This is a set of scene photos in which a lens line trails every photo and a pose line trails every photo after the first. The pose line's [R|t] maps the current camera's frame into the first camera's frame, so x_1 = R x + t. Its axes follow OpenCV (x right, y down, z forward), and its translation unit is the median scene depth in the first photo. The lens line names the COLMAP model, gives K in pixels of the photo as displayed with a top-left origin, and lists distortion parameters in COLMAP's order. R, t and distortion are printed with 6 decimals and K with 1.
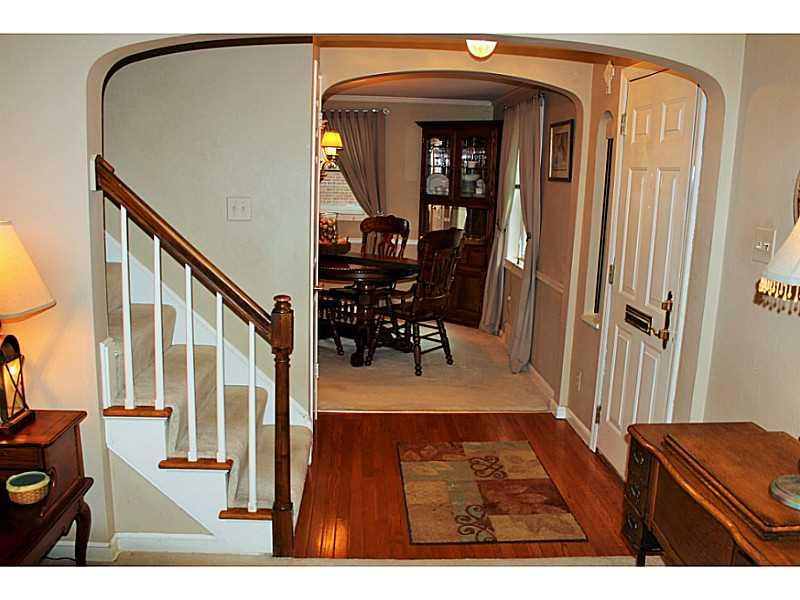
lens RADIAL K [[715.5, 0, 400.0], [0, 715.5, 300.0], [0, 0, 1]] dist [-0.162410, 0.172523]
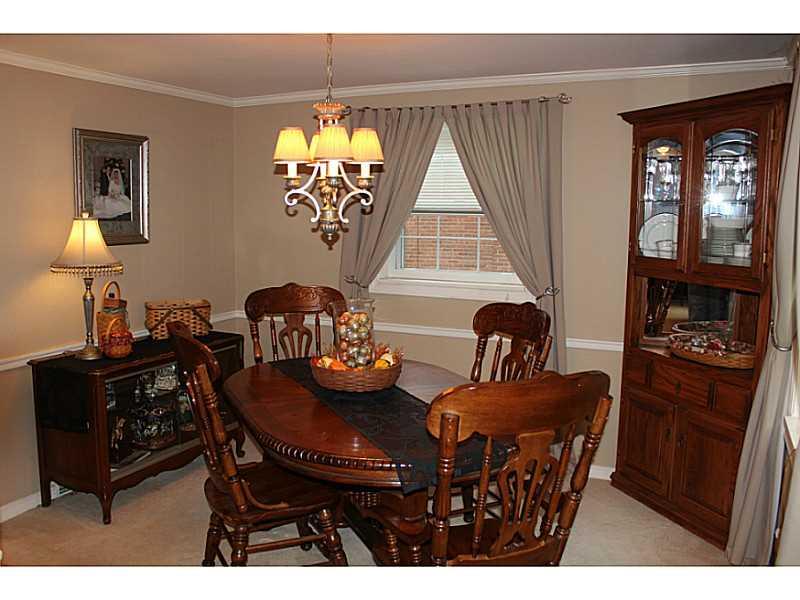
lens RADIAL K [[715.5, 0, 400.0], [0, 715.5, 300.0], [0, 0, 1]] dist [-0.162410, 0.172523]
pose [[0.881820, 0.039232, -0.469951, 0.124532], [-0.066079, 0.996981, -0.040762, -0.087774], [0.466933, 0.066999, 0.881751, 0.496621]]
